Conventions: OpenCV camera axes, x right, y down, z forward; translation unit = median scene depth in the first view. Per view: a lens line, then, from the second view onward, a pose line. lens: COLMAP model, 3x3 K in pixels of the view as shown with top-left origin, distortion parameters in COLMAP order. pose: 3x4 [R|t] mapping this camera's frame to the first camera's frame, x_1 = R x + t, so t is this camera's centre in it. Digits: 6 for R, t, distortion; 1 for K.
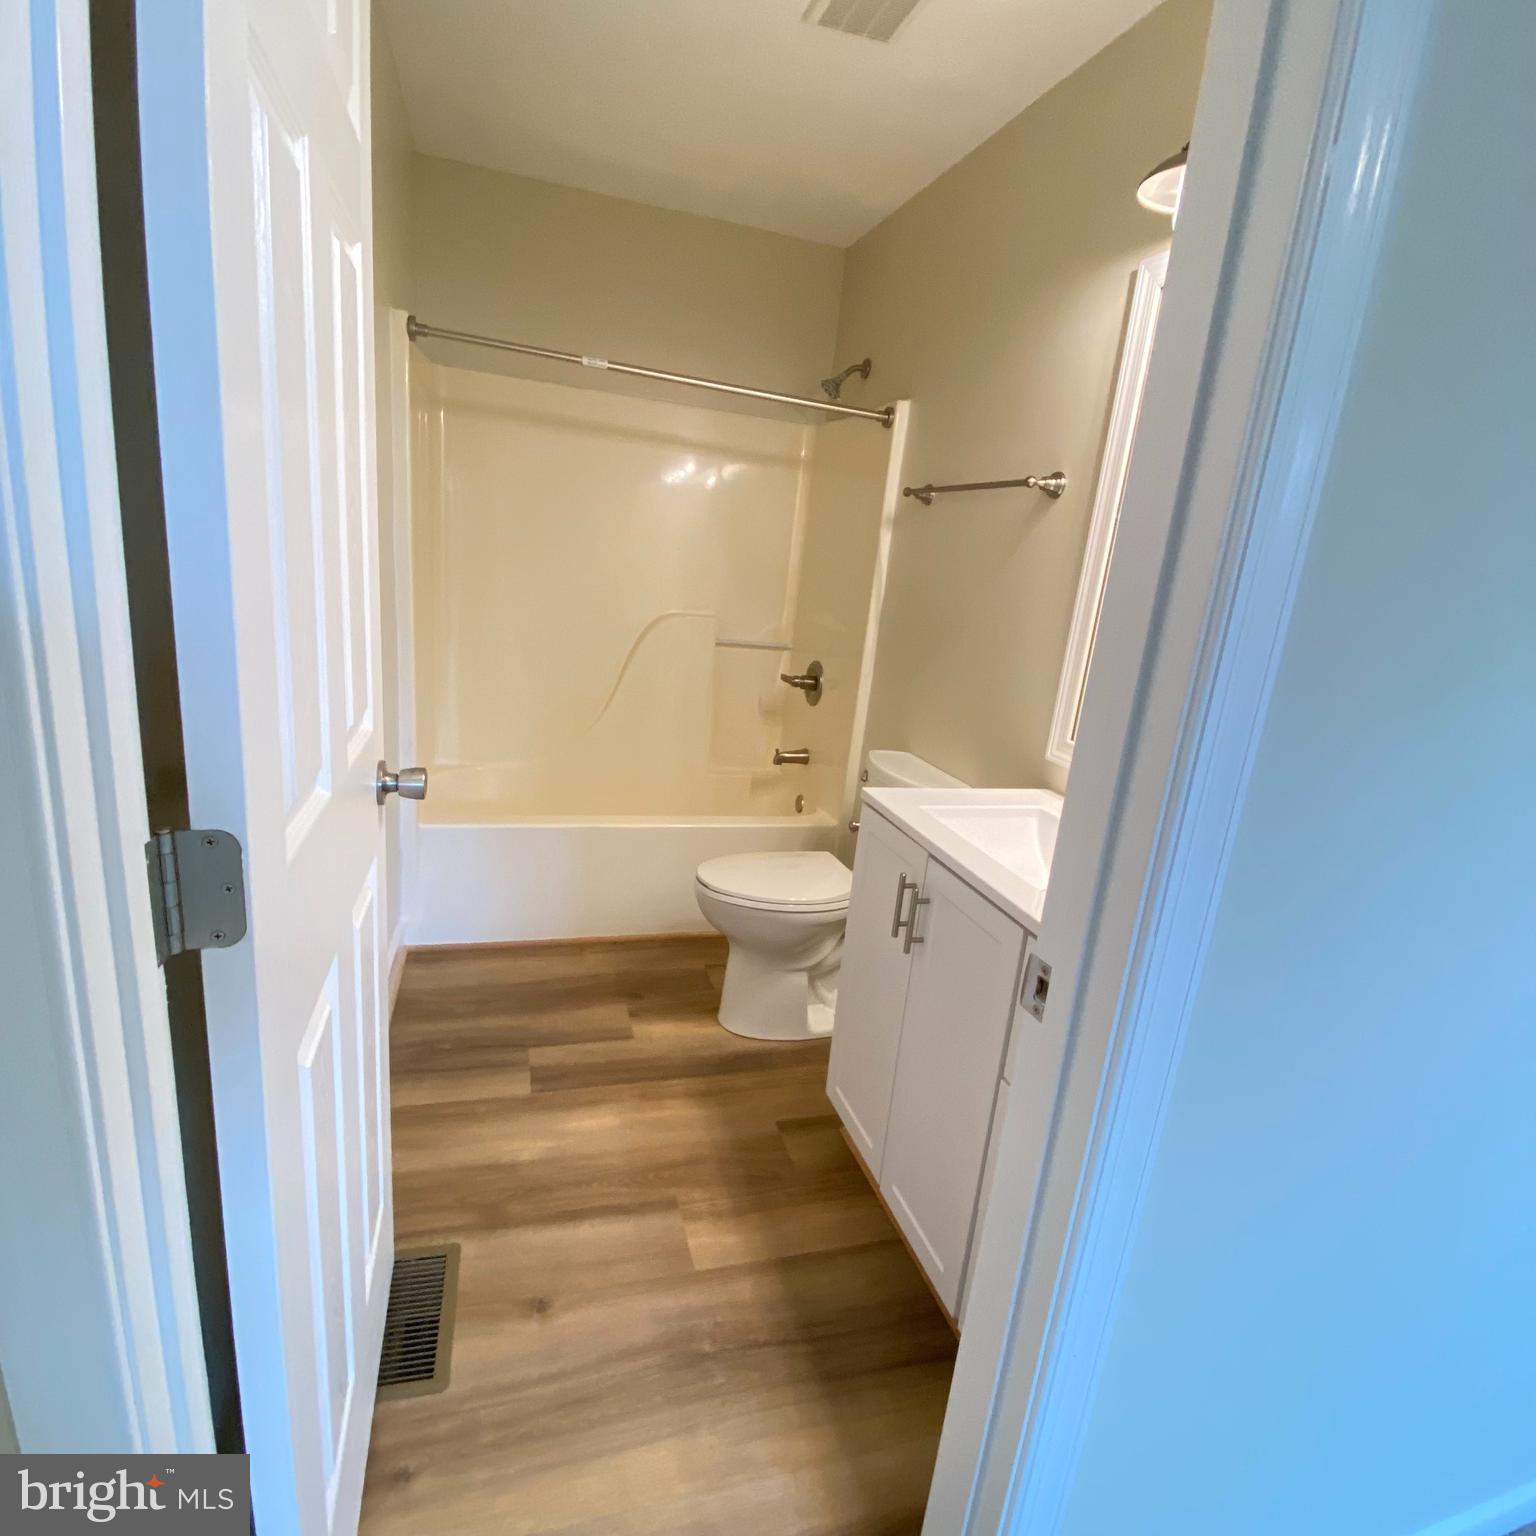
lens RADIAL K [[824.6, 0, 767.8], [0, 824.6, 762.2], [0, 0, 1]] dist [0.048257, -0.041410]
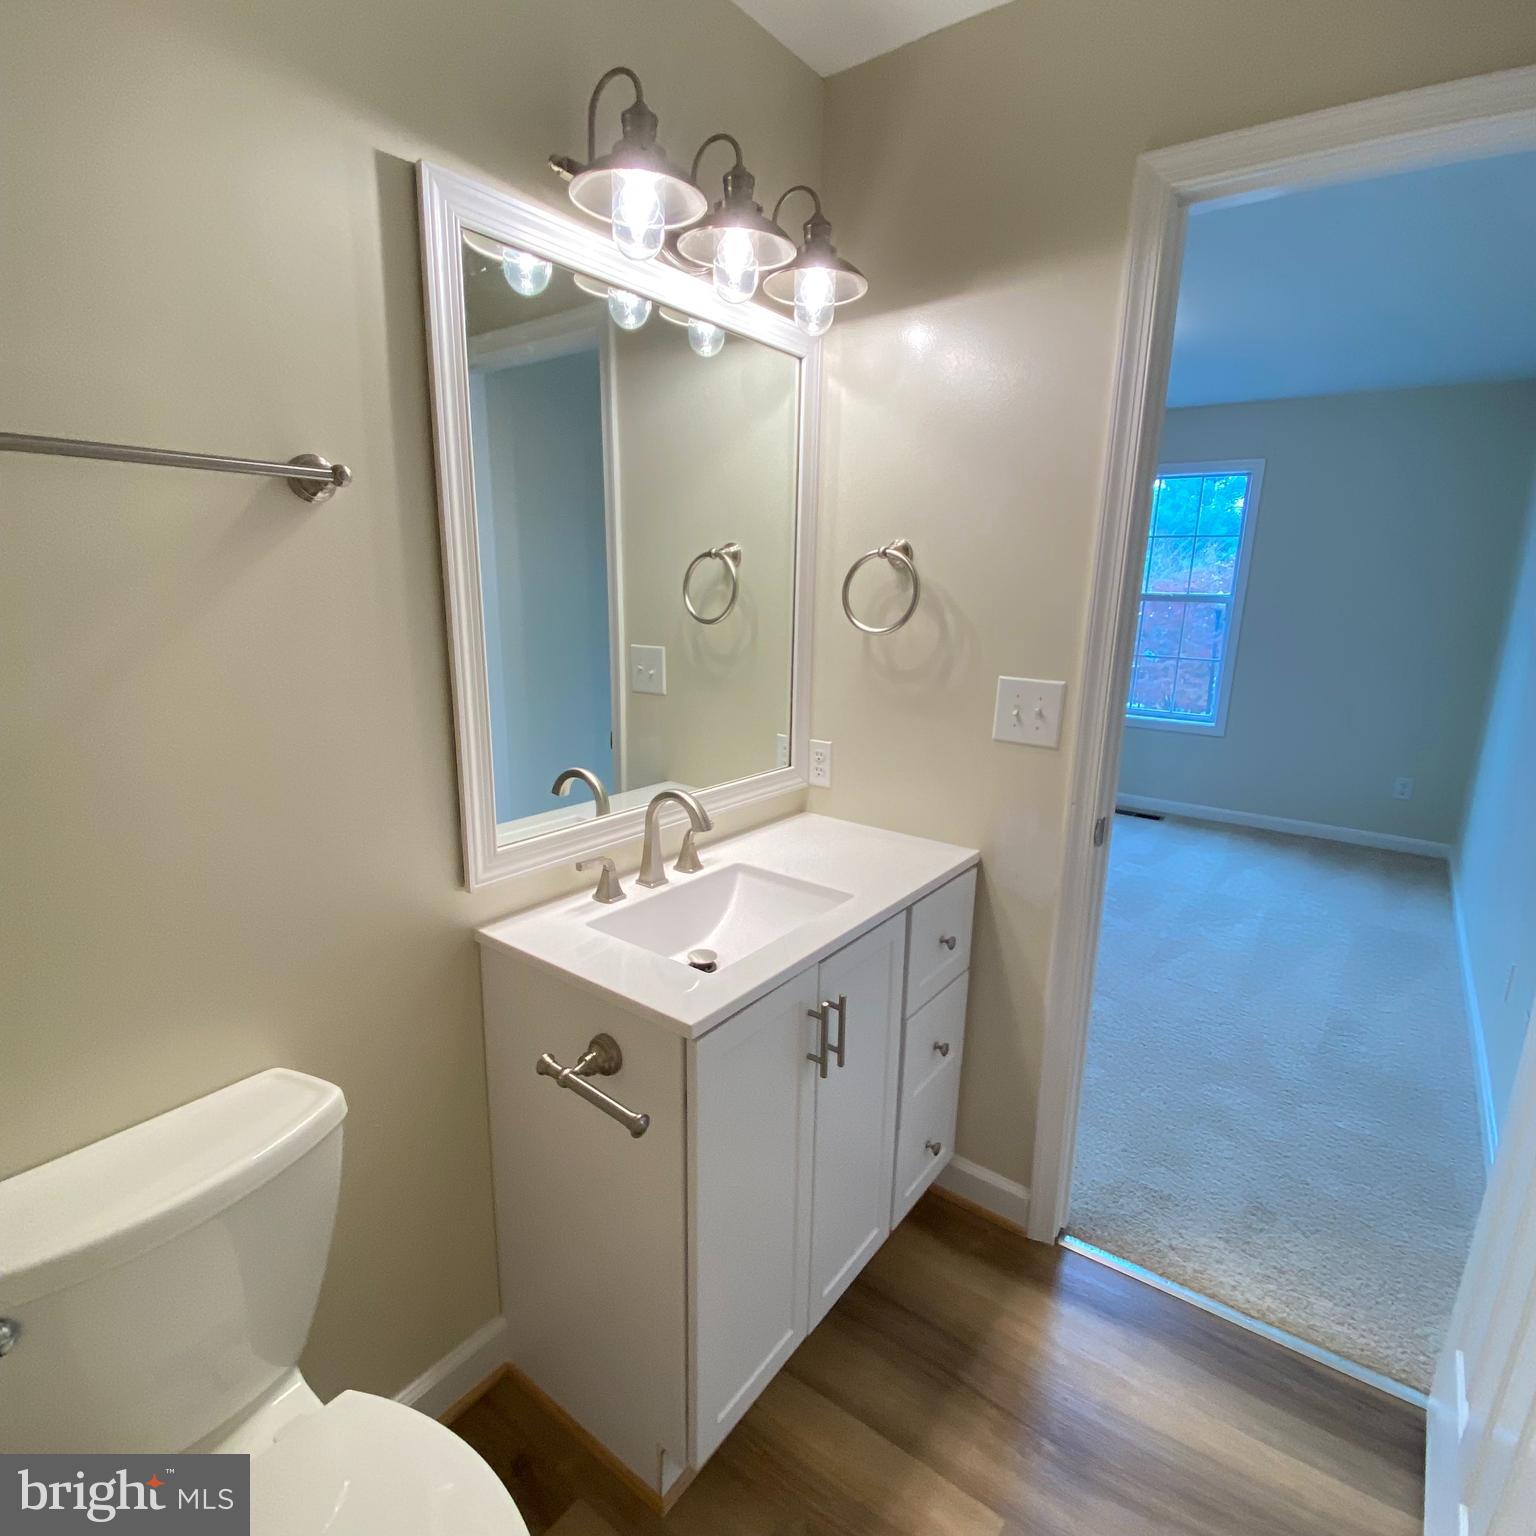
lens RADIAL K [[824.6, 0, 767.8], [0, 824.6, 762.2], [0, 0, 1]] dist [0.048257, -0.041410]
pose [[-0.583883, -0.288883, 0.758701, -0.354296], [0.139519, 0.884937, 0.444320, -0.442628], [-0.799760, 0.365284, -0.476395, 1.303765]]
